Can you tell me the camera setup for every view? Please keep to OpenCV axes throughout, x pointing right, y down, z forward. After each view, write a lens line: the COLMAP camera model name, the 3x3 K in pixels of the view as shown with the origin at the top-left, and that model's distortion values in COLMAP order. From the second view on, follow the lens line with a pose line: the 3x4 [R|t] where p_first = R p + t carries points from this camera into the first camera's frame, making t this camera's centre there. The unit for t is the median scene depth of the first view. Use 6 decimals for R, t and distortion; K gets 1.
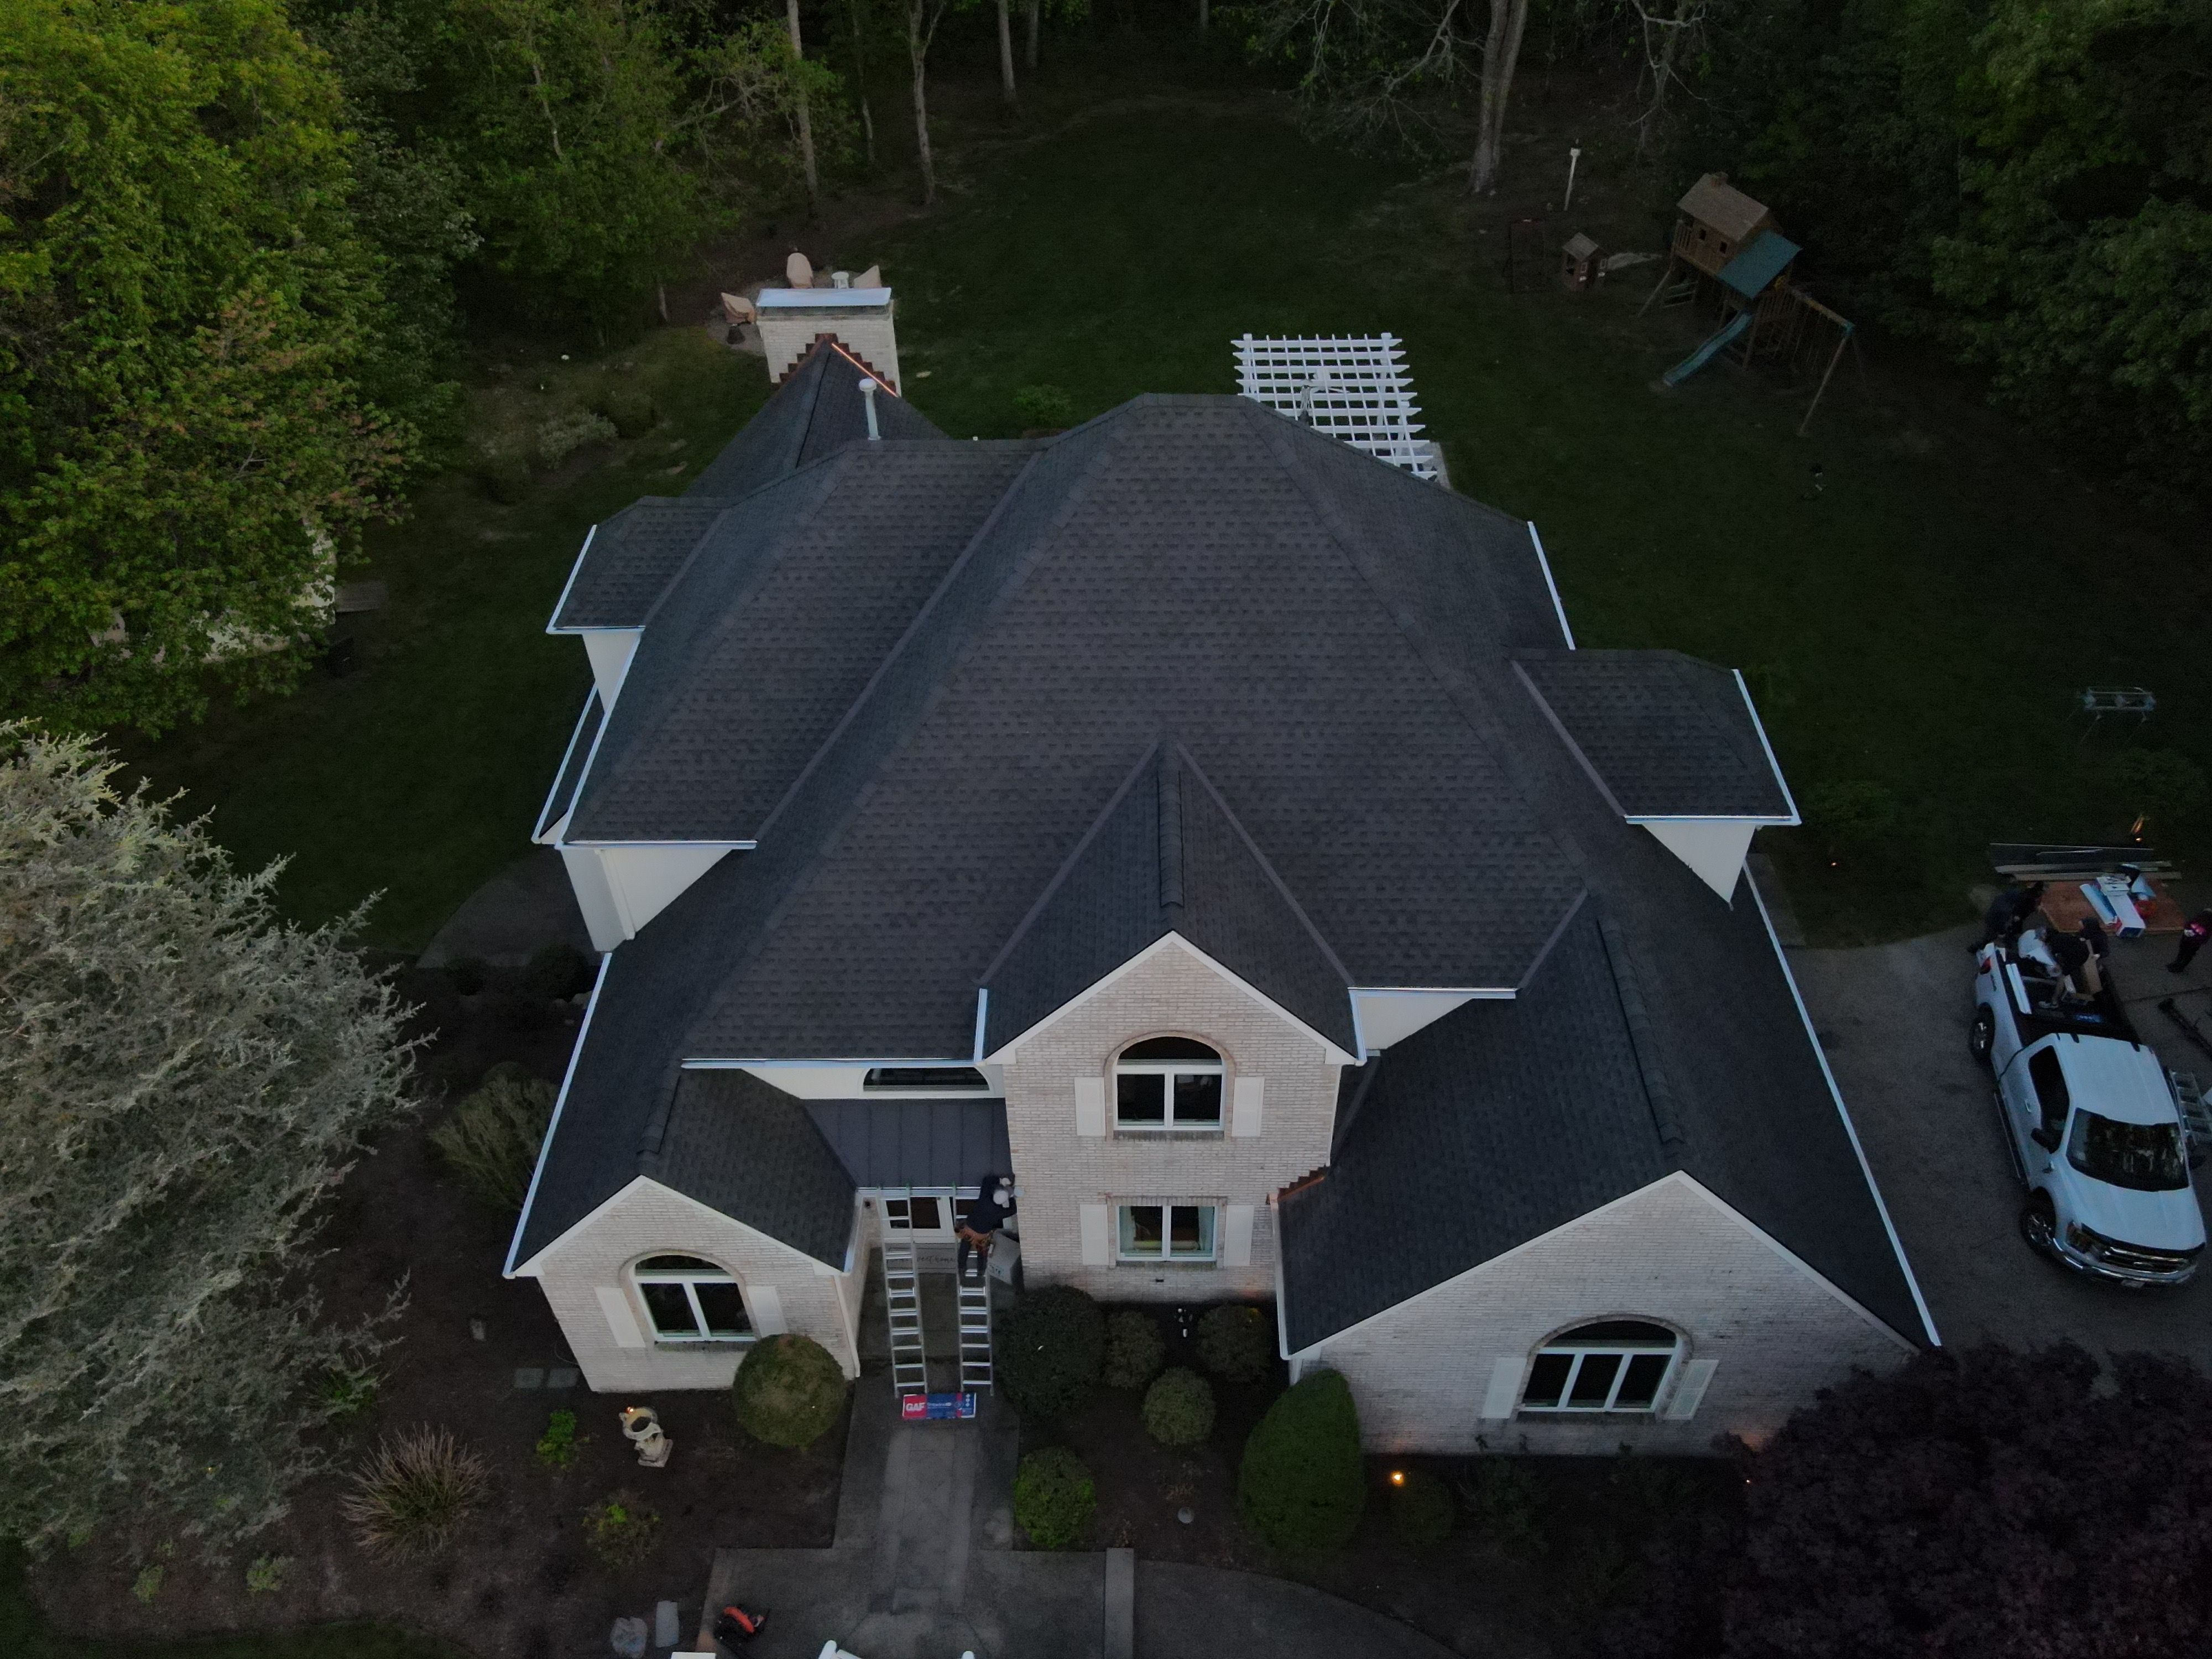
lens RADIAL K [[1612.4, 0, 1114.6], [0, 1612.4, 831.3], [0, 0, 1]] dist [0.008905, 0.012624]
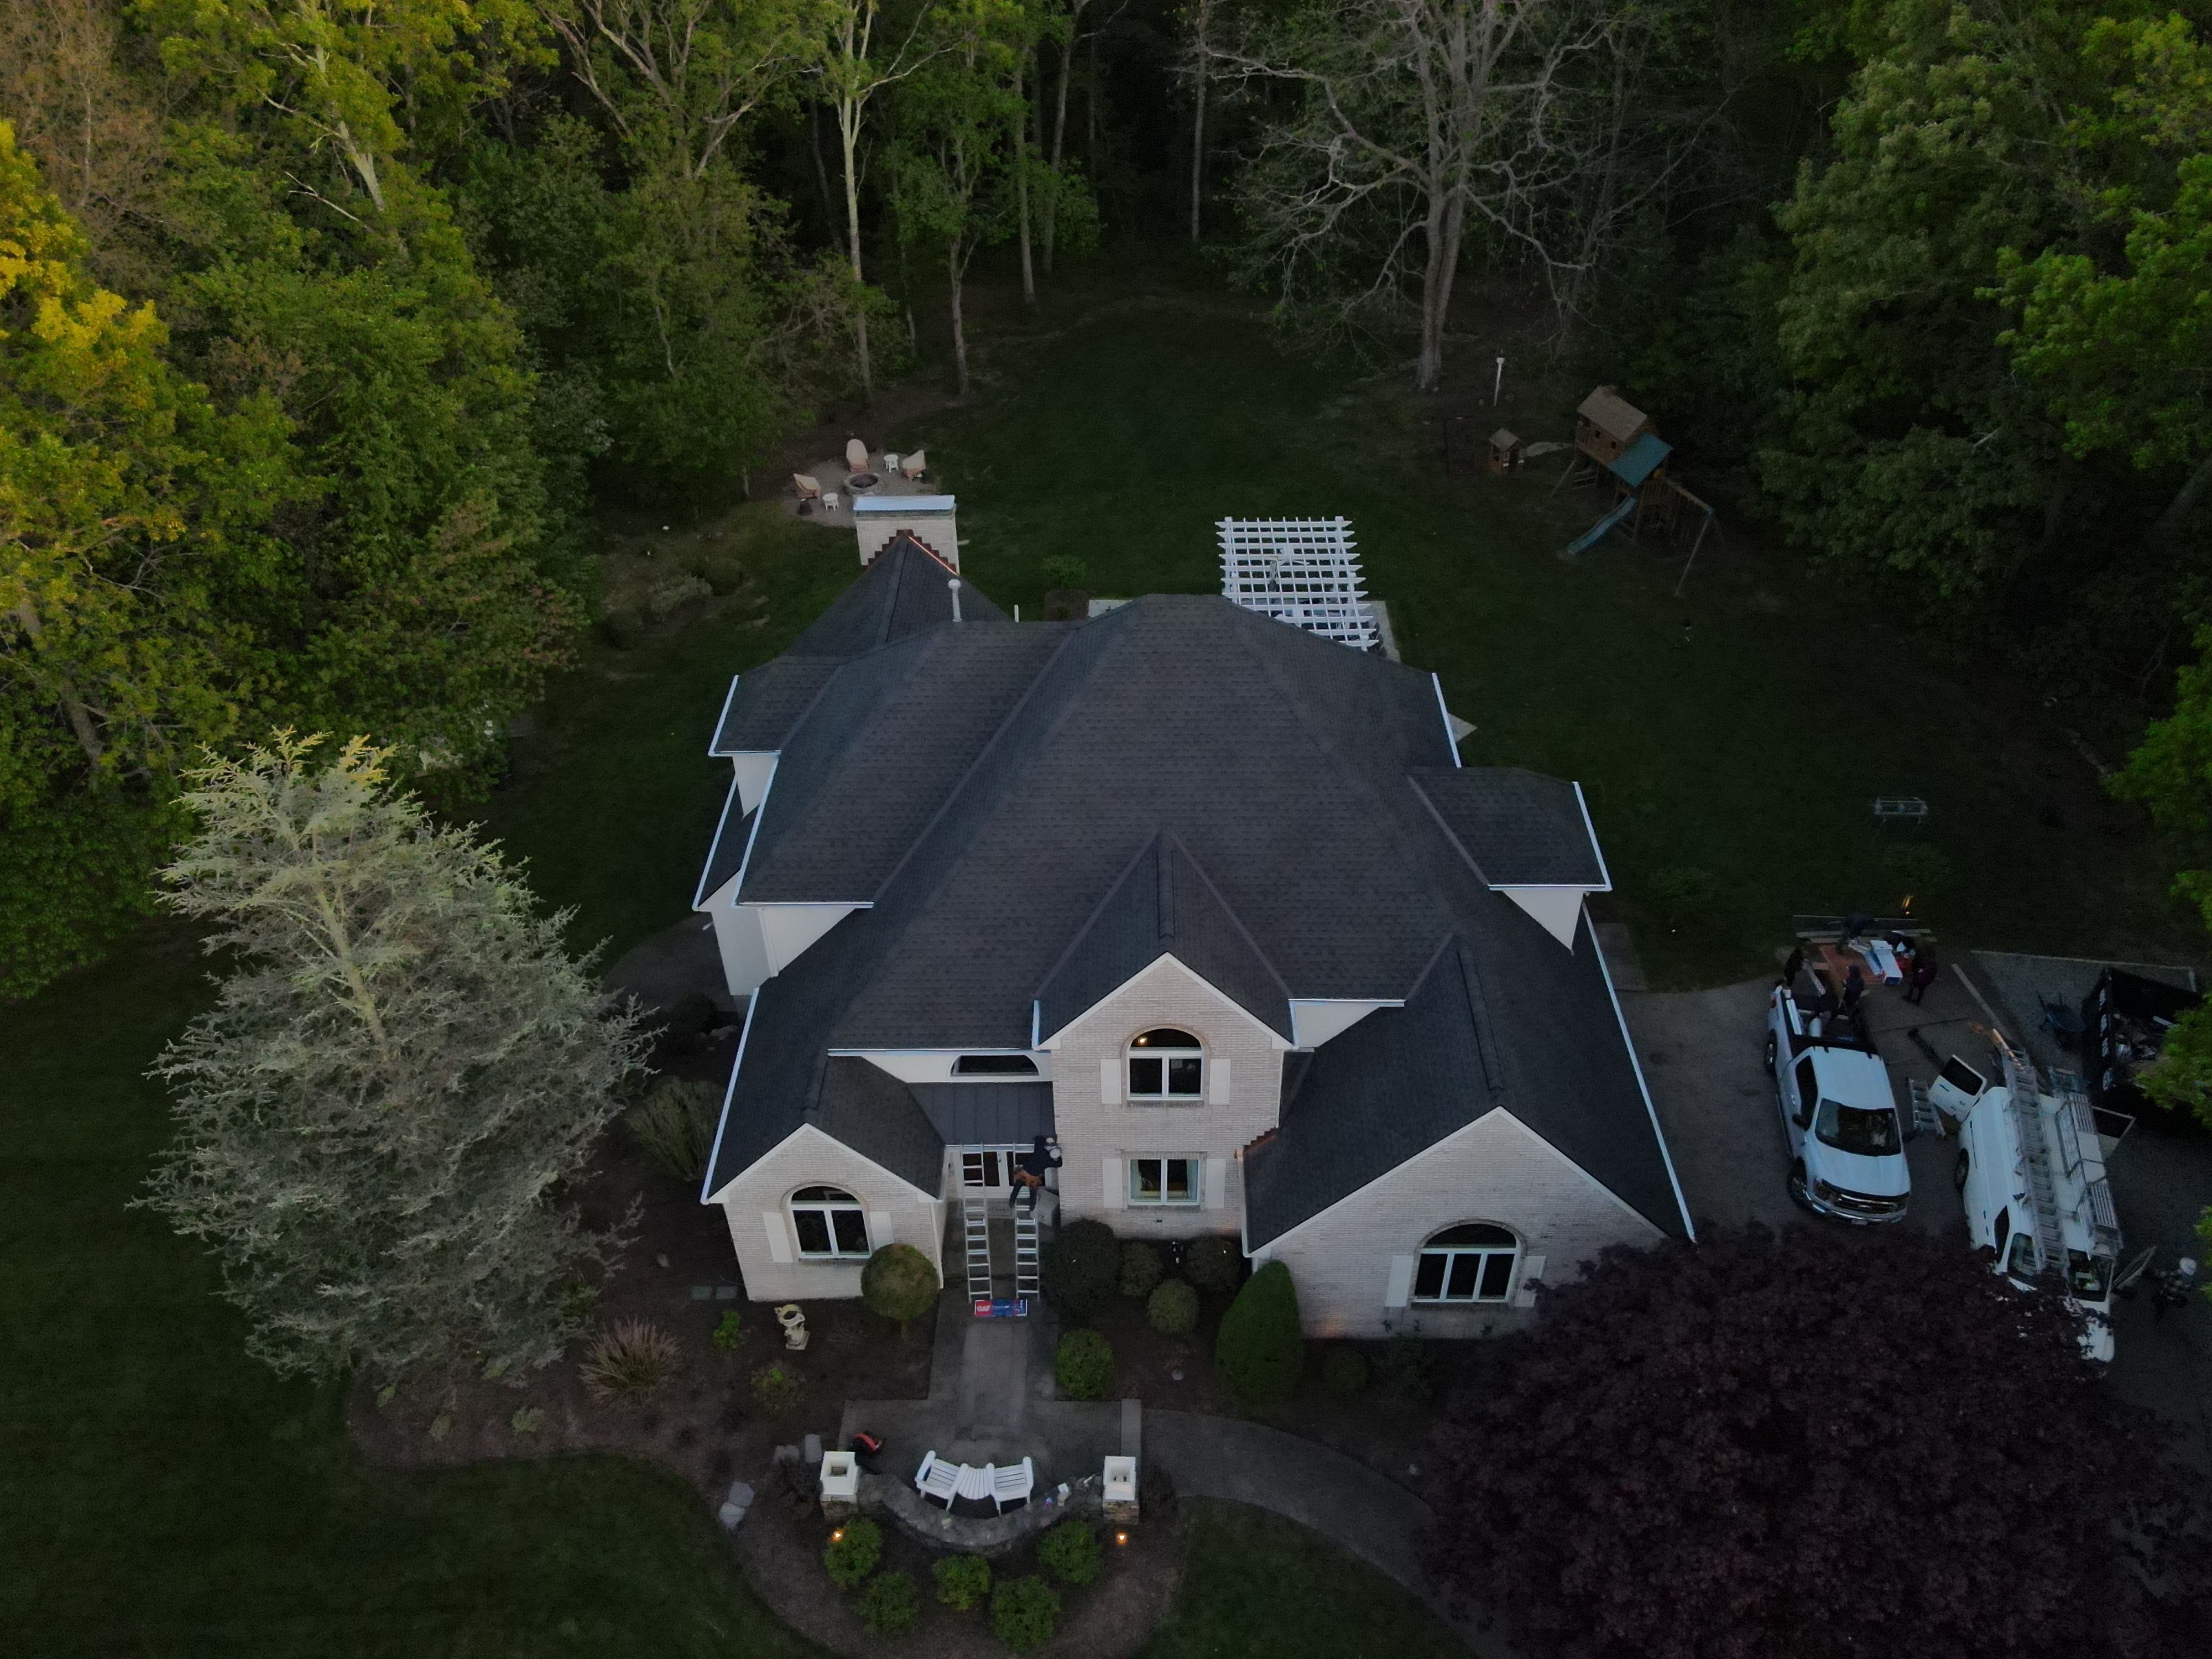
lens RADIAL K [[1612.4, 0, 1114.6], [0, 1612.4, 831.3], [0, 0, 1]] dist [0.008905, 0.012624]
pose [[1.000000, 0.000146, 0.000676, -0.011954], [-0.000096, 0.997315, -0.073227, 0.049253], [-0.000685, 0.073227, 0.997315, -0.428967]]
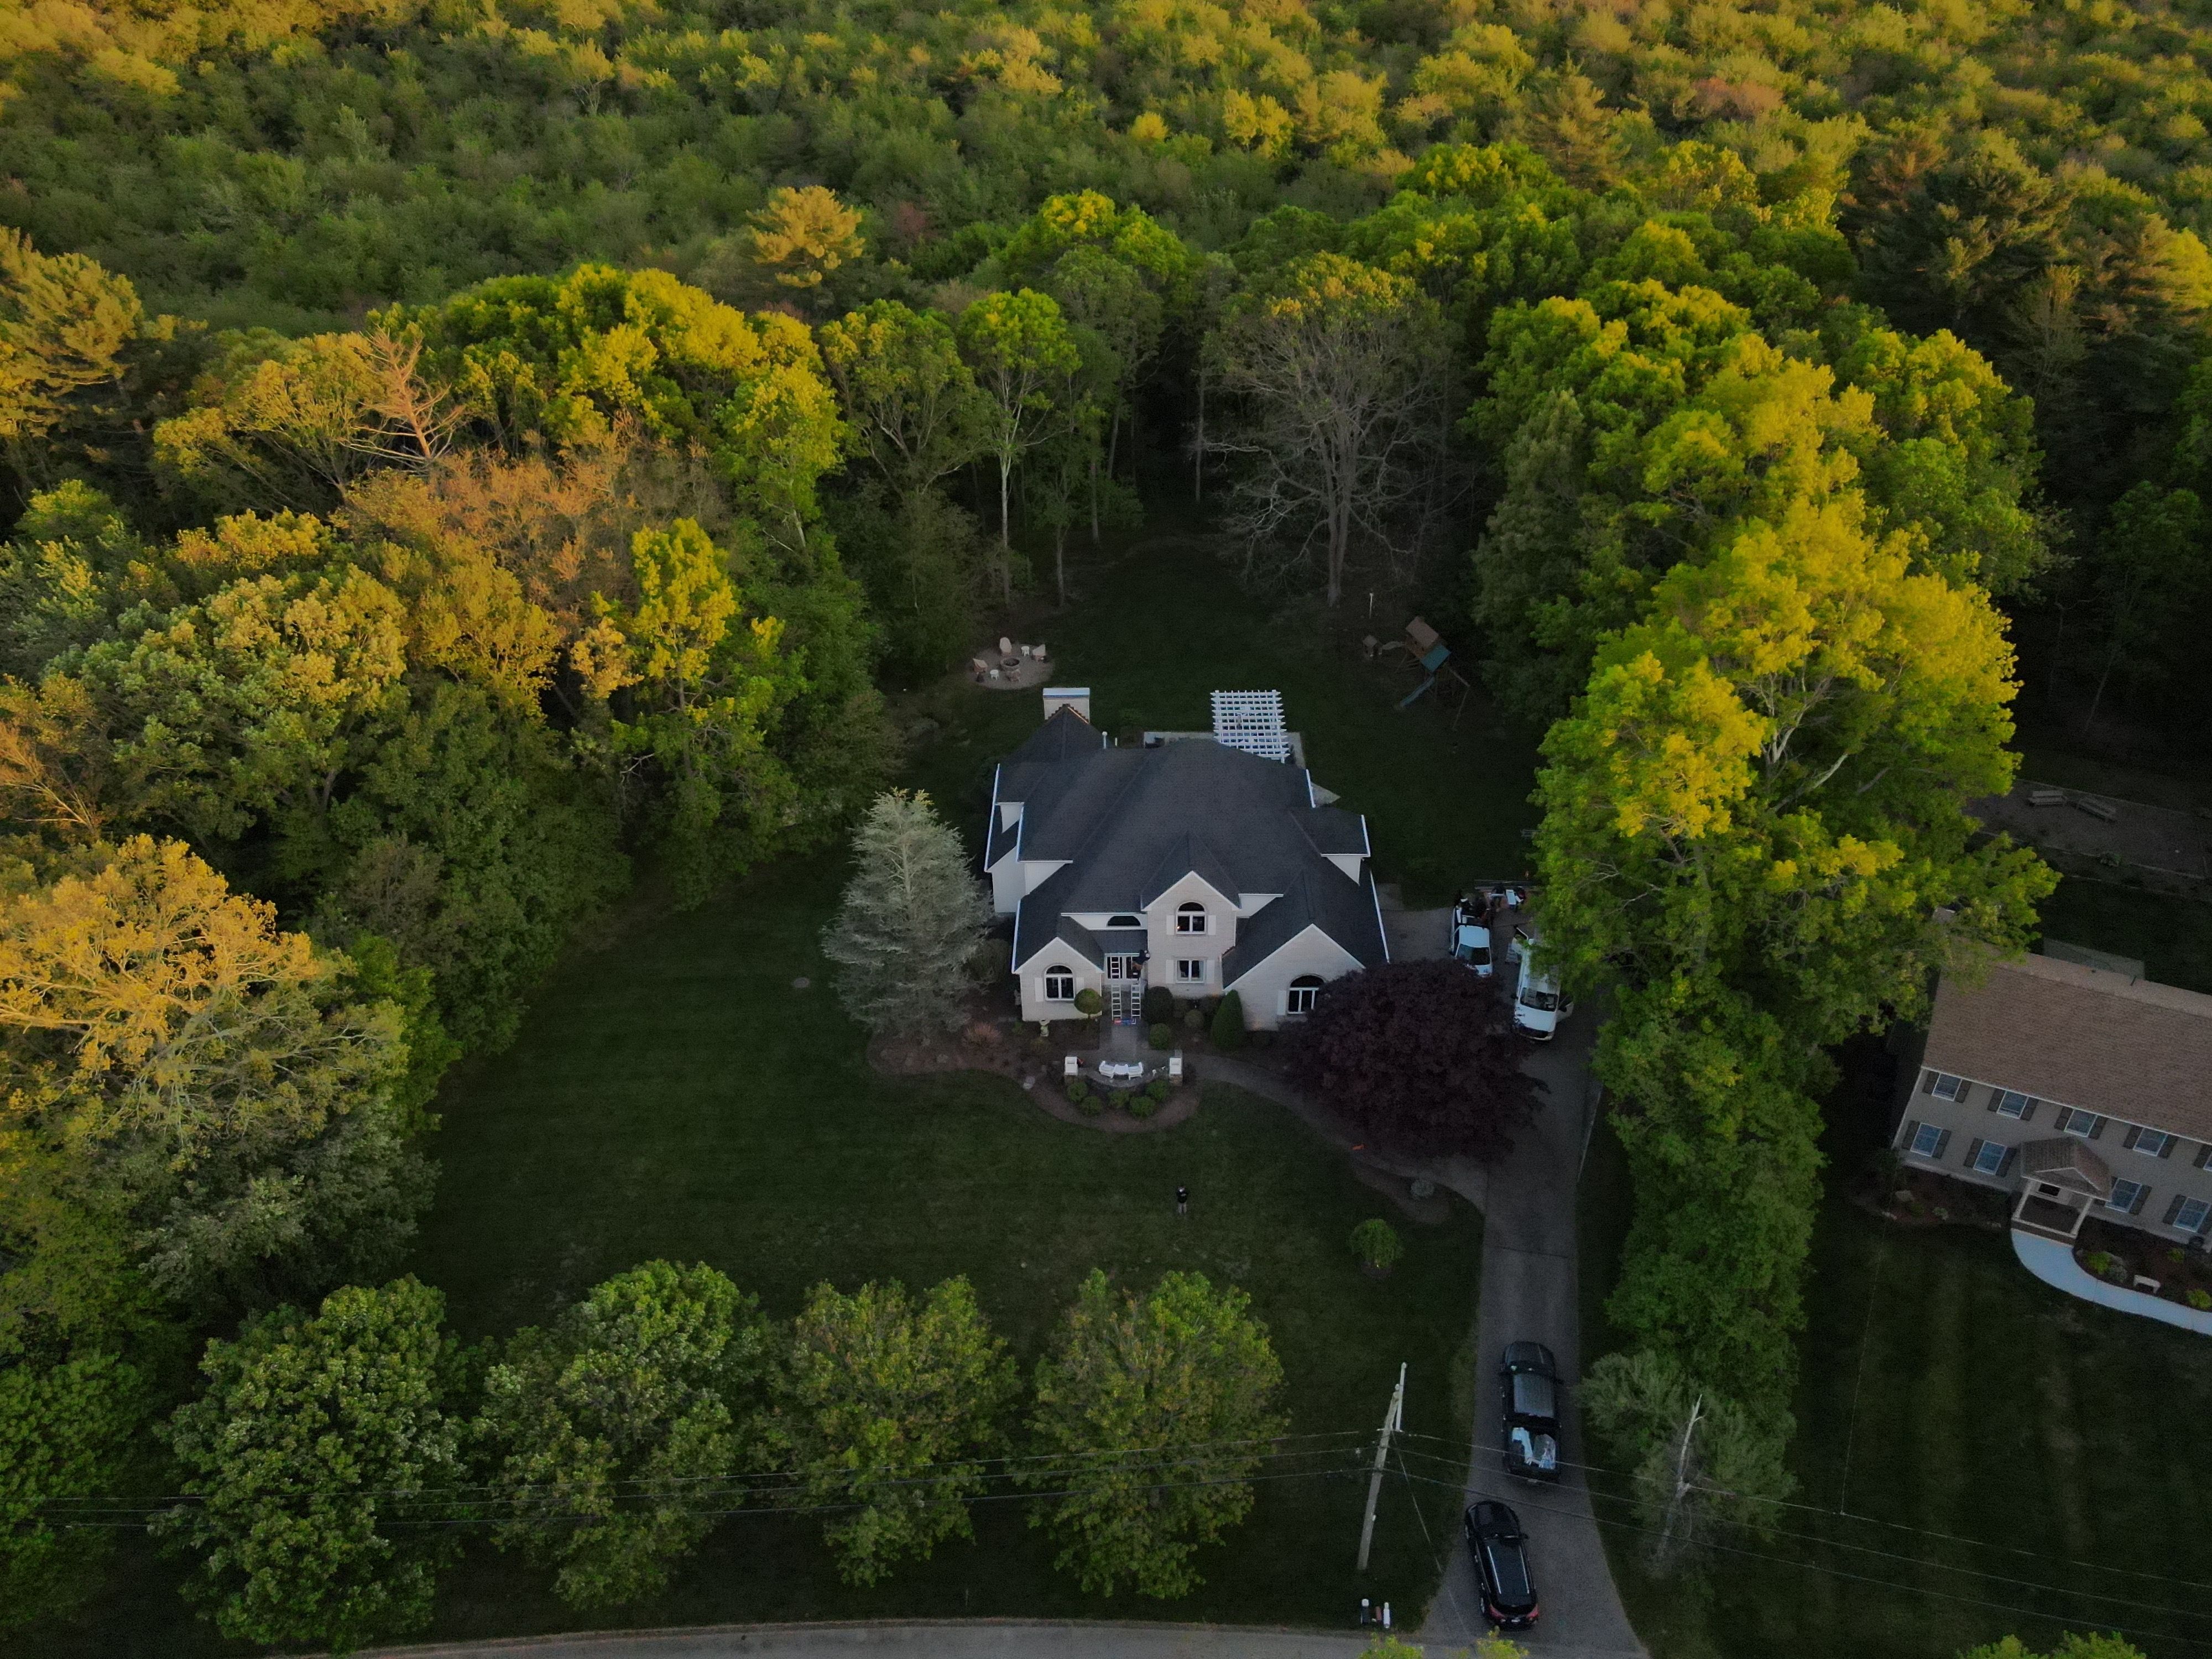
lens RADIAL K [[1622.1, 0, 1113.0], [0, 1622.1, 819.1], [0, 0, 1]] dist [0.006647, 0.005483]
pose [[1.000000, 0.000562, 0.000702, -0.141421], [-0.000457, 0.989818, -0.142339, 0.433133], [-0.000775, 0.142338, 0.989818, -2.598270]]
